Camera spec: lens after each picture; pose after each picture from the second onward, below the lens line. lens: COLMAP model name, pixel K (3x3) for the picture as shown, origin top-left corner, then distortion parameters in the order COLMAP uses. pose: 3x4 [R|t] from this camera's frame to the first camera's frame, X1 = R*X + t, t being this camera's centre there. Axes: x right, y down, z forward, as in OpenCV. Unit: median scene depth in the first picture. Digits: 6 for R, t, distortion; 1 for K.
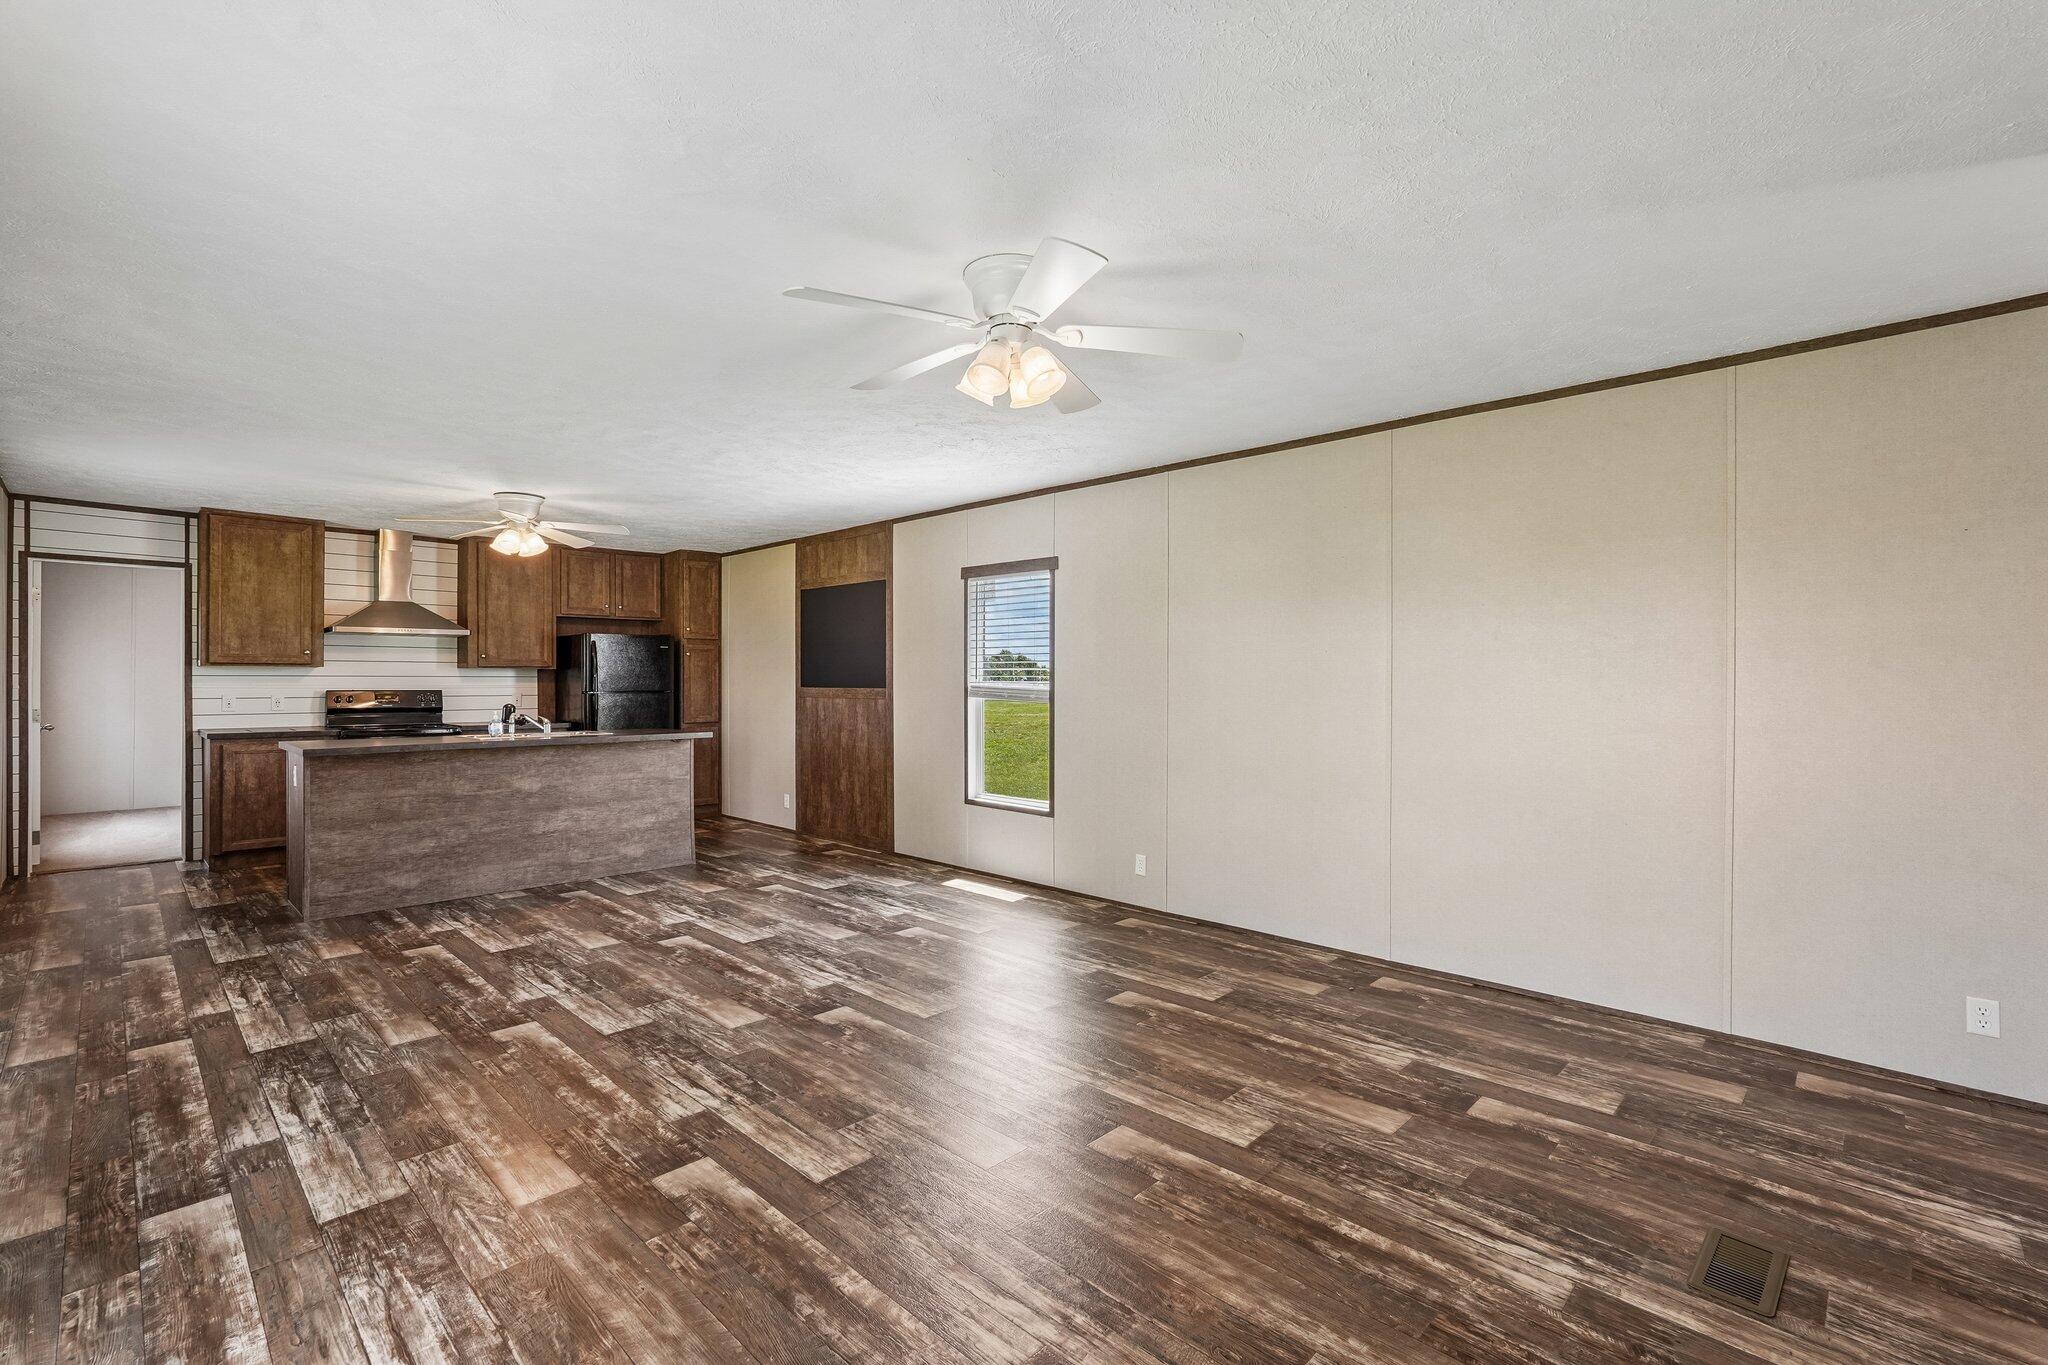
lens RADIAL K [[899.3, 0, 1029.2], [0, 899.3, 615.4], [0, 0, 1]] dist [-0.008879, 0.005579]
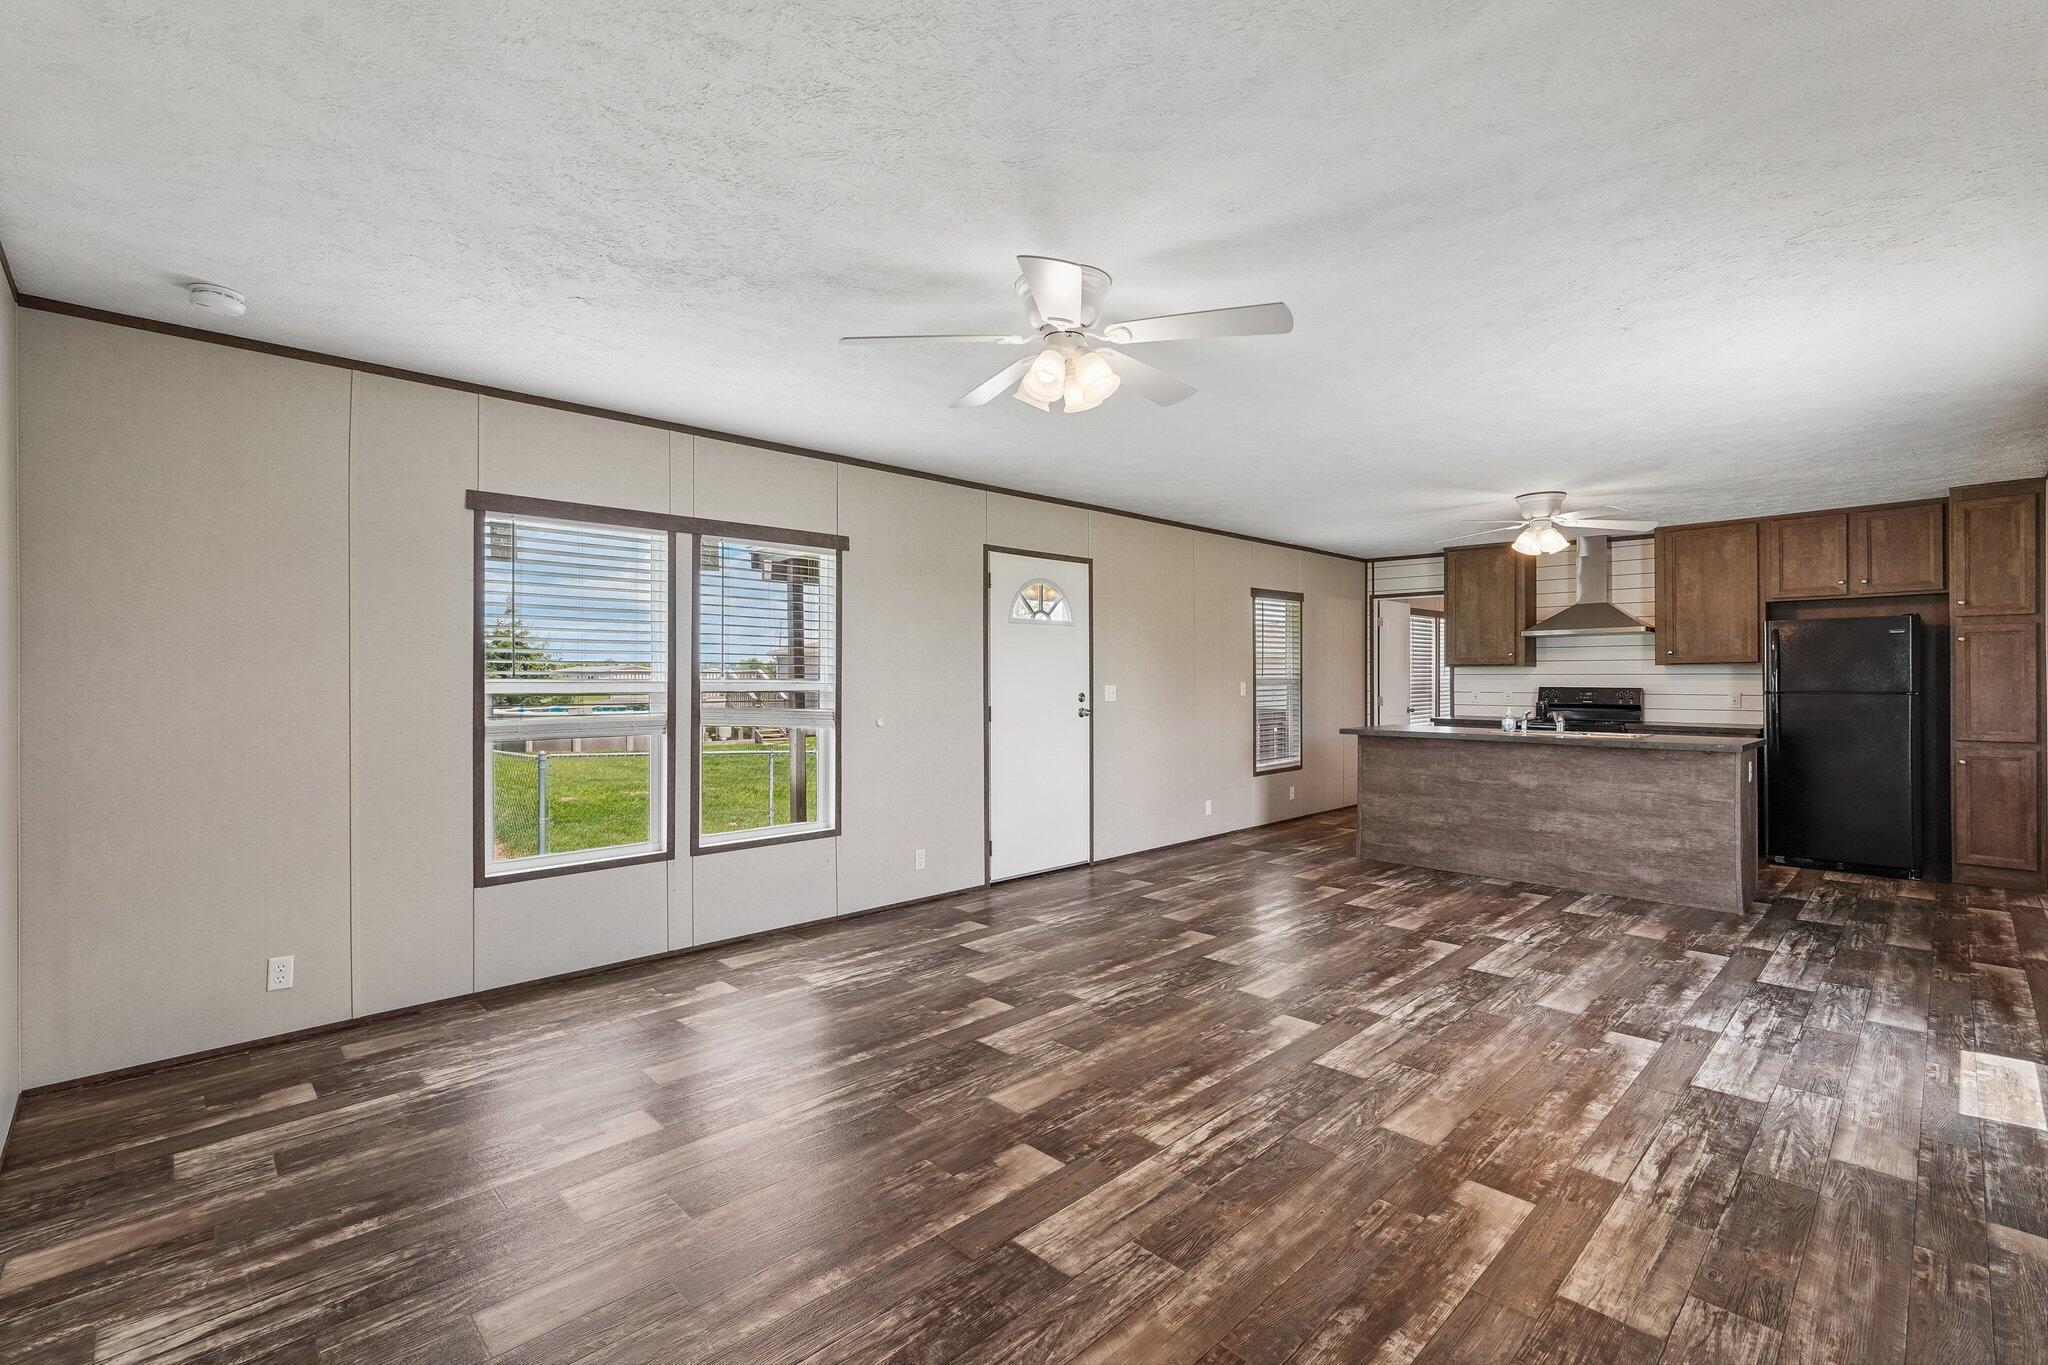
lens RADIAL K [[899.3, 0, 1028.4], [0, 899.3, 674.9], [0, 0, 1]] dist [-0.008879, 0.005579]
pose [[-0.033118, -0.004955, -0.999439, 0.405925], [0.073840, 0.997243, -0.007391, 0.030027], [0.996720, -0.074043, -0.032661, 0.411728]]
